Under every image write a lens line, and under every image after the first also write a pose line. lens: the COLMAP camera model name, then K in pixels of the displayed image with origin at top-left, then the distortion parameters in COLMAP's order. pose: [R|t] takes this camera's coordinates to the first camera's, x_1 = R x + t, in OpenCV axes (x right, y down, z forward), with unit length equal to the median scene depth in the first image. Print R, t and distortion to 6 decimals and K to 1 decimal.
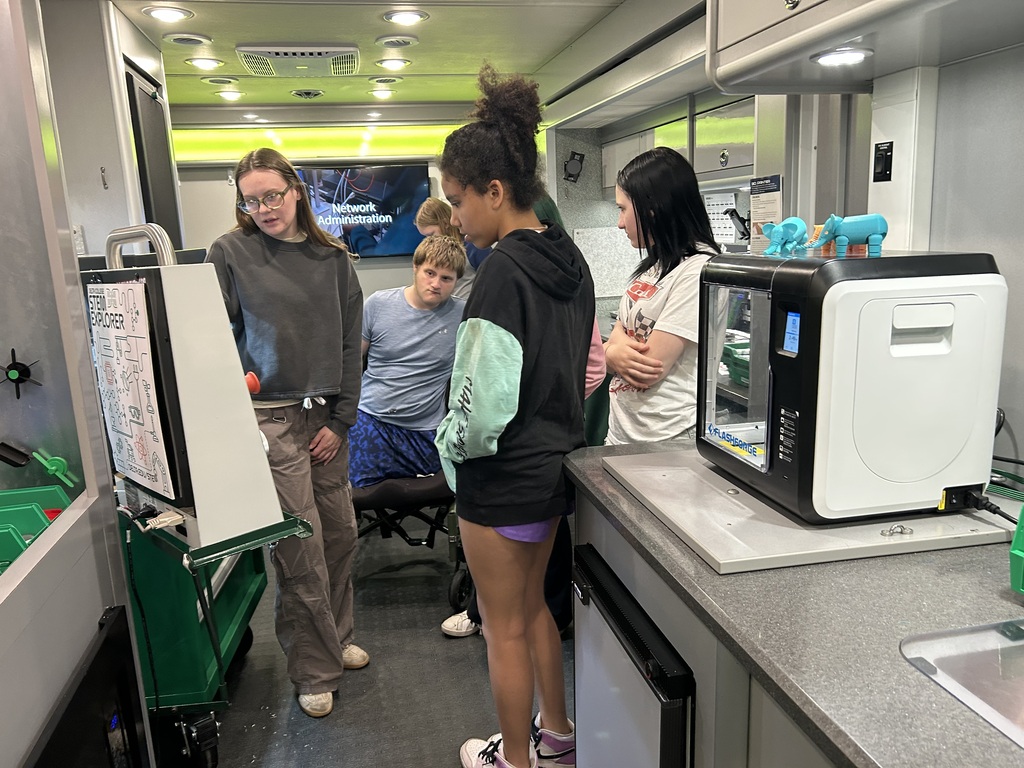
lens RADIAL K [[795.0, 0, 511.0], [0, 795.0, 385.1], [0, 0, 1]] dist [0.036337, -0.035886]
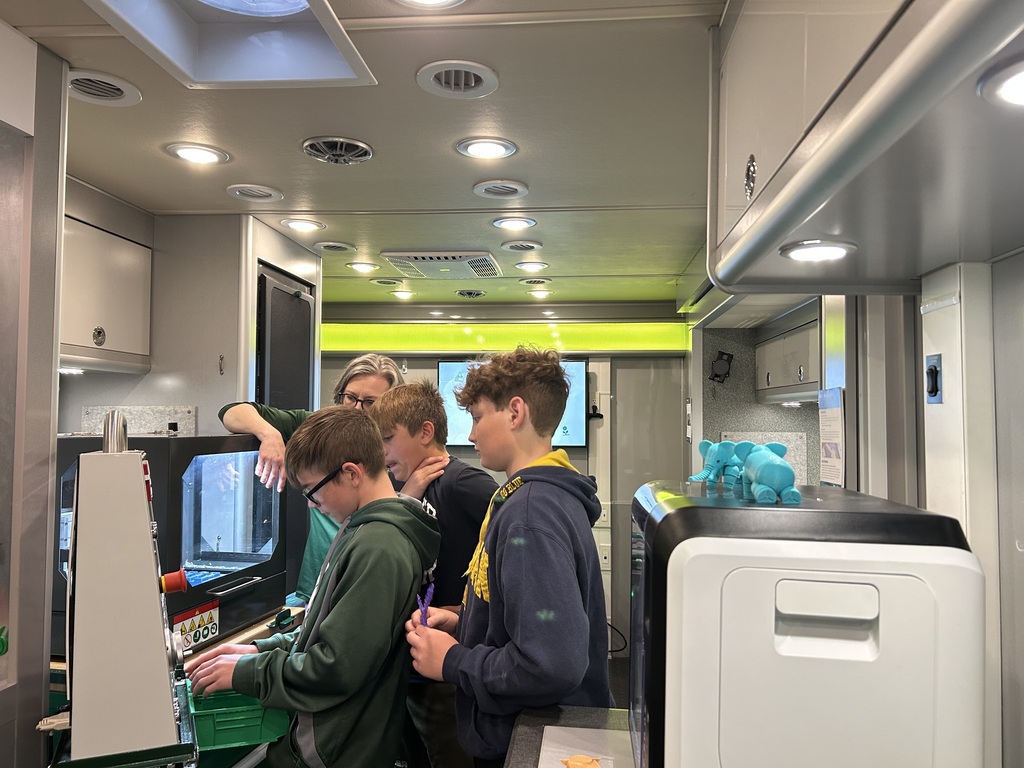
lens RADIAL K [[795.0, 0, 510.6], [0, 795.0, 385.2], [0, 0, 1]] dist [0.036337, -0.035886]
pose [[0.956210, 0.037942, -0.290210, 0.146525], [-0.104676, 0.970310, -0.218040, -0.028208], [0.273321, 0.238870, 0.931792, 0.078876]]
